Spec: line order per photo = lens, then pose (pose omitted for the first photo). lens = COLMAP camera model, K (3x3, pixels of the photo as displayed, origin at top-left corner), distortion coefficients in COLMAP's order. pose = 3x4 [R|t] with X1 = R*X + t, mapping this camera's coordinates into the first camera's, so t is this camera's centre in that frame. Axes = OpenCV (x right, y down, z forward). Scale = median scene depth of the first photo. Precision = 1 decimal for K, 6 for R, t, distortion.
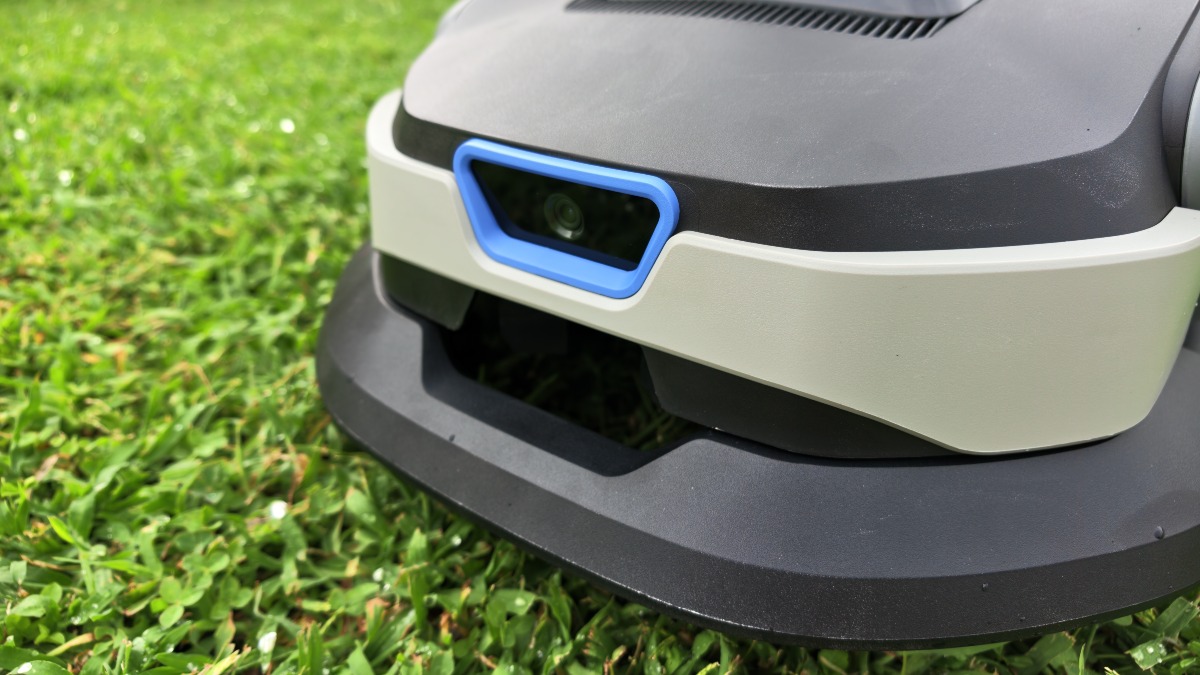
lens RADIAL K [[720.8, 0, 600.0], [0, 720.8, 337.5], [0, 0, 1]] dist [-0.028188, 0.000362]
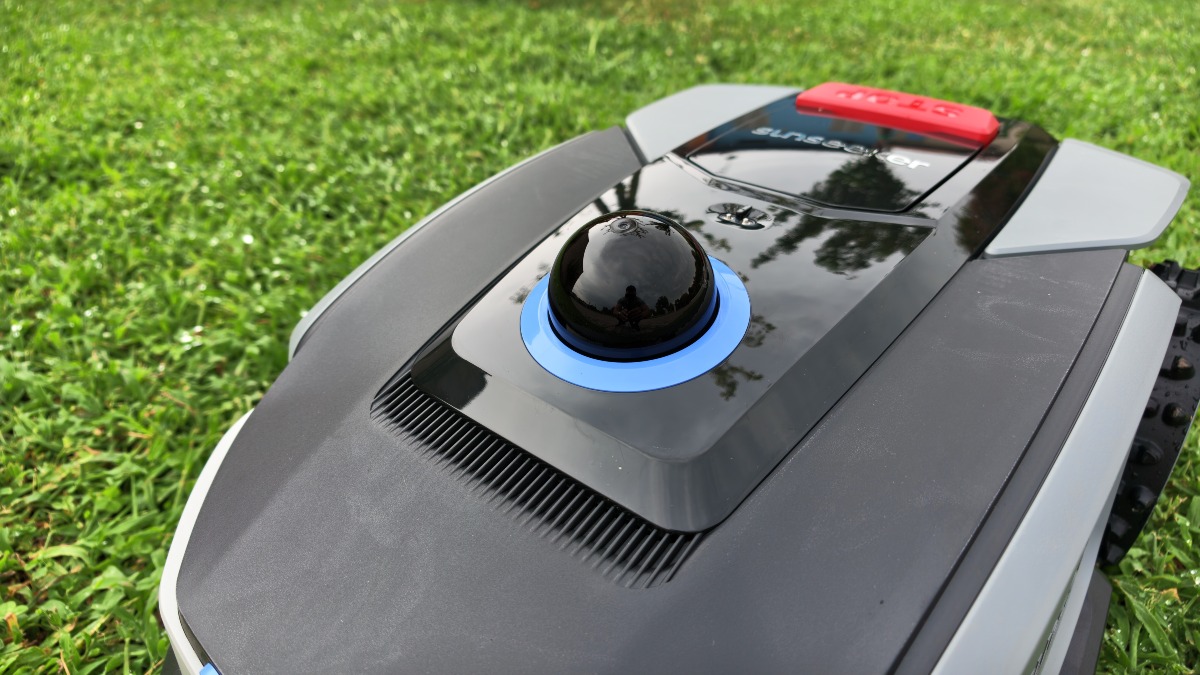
lens RADIAL K [[707.5, 0, 600.0], [0, 707.5, 337.5], [0, 0, 1]] dist [-0.021078, 0.004562]
pose [[0.998202, 0.034997, -0.048669, 0.364315], [-0.031568, 0.997080, 0.069535, -0.741504], [0.050960, -0.067874, 0.996392, 0.050677]]
